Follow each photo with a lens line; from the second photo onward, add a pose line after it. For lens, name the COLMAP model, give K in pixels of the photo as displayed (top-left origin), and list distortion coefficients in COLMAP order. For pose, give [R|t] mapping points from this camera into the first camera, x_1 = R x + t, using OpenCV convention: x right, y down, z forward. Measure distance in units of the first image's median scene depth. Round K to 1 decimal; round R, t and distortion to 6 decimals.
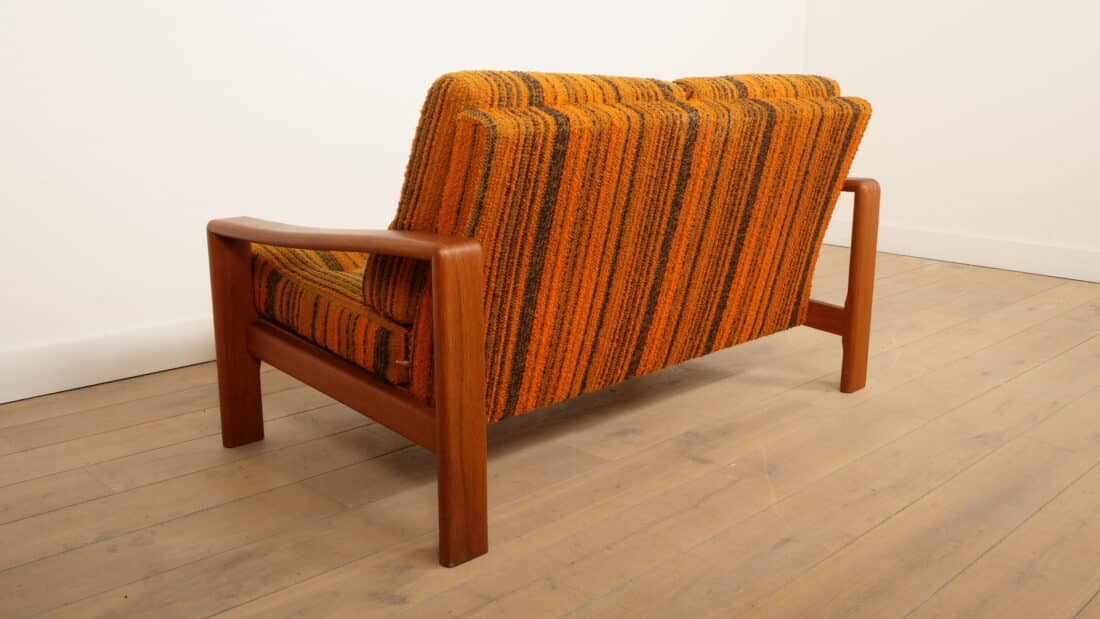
lens RADIAL K [[984.0, 0, 550.0], [0, 984.0, 309.5], [0, 0, 1]] dist [-0.012139, -0.006486]
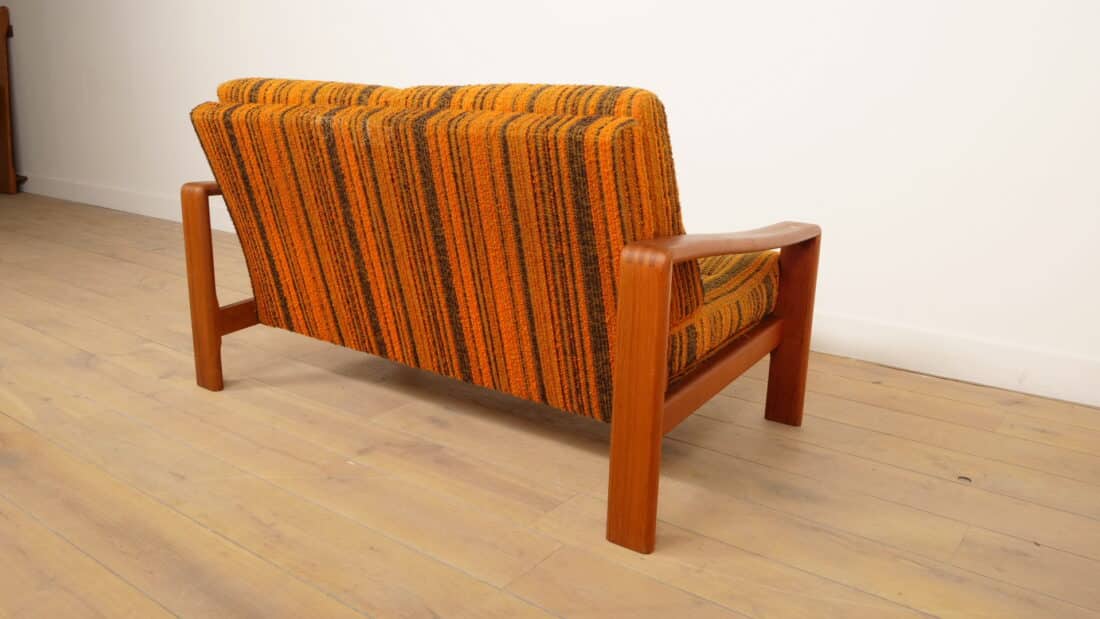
lens RADIAL K [[855.3, 0, 550.0], [0, 855.3, 309.5], [0, 0, 1]] dist [-0.022591, -0.001587]
pose [[0.156338, 0.247979, -0.956067, 1.032712], [-0.249596, 0.946472, 0.204676, -0.228191], [0.955646, 0.206632, 0.209865, 0.978979]]
